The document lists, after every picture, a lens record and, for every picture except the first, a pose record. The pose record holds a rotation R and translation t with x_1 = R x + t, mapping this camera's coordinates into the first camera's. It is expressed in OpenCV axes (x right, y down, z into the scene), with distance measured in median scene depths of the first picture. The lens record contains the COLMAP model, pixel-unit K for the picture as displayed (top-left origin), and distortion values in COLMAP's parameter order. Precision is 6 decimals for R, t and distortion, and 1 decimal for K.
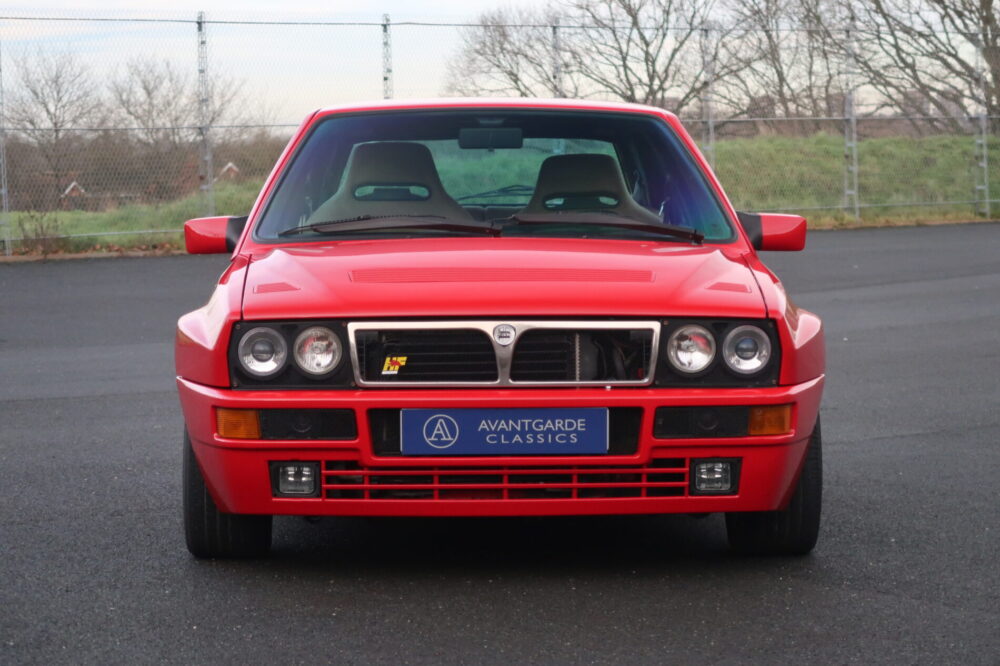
lens RADIAL K [[2793.8, 0, 500.0], [0, 2793.8, 333.0], [0, 0, 1]] dist [-0.094202, 1.206466]
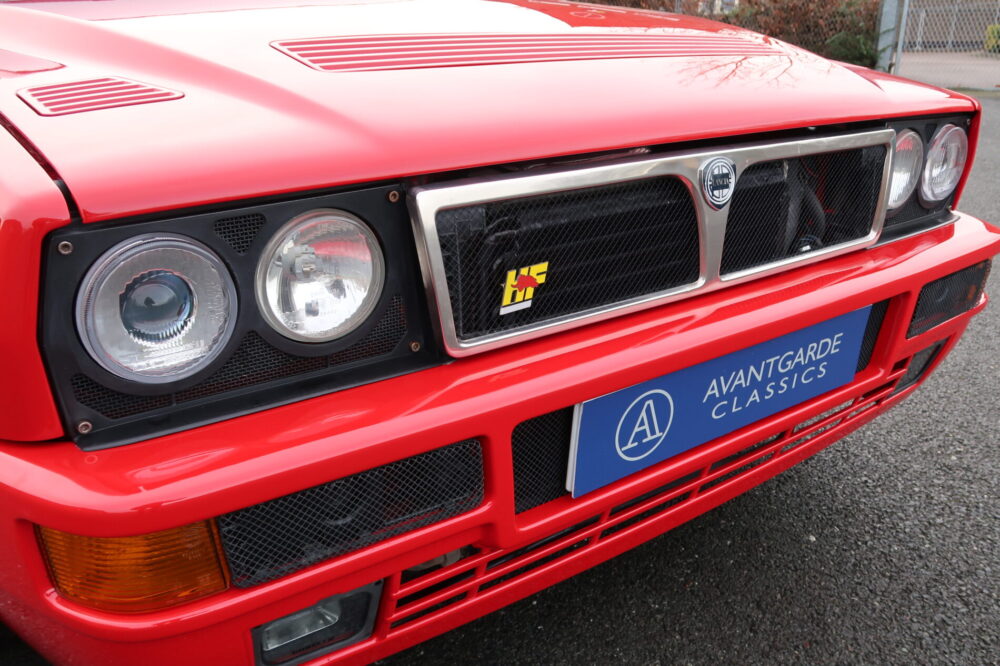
lens RADIAL K [[841.7, 0, 500.0], [0, 841.7, 333.0], [0, 0, 1]] dist [0.066917, 0.003063]
pose [[0.808922, -0.200113, 0.552811, -0.069852], [0.029840, 0.953052, 0.301332, -0.011959], [-0.587158, -0.227258, 0.776916, 0.585273]]
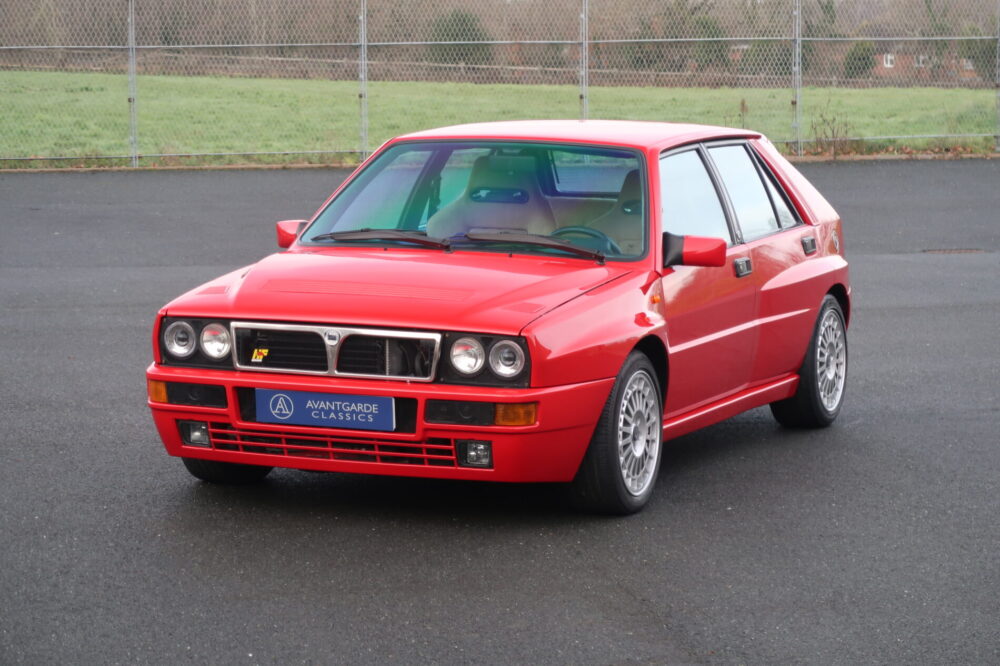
lens RADIAL K [[2793.8, 0, 500.0], [0, 2793.8, 333.0], [0, 0, 1]] dist [-0.094202, 1.206466]
pose [[0.918782, 0.055952, -0.390781, 0.386993], [-0.034942, 0.997546, 0.060676, -0.055339], [0.393217, -0.042093, 0.918482, -0.130023]]
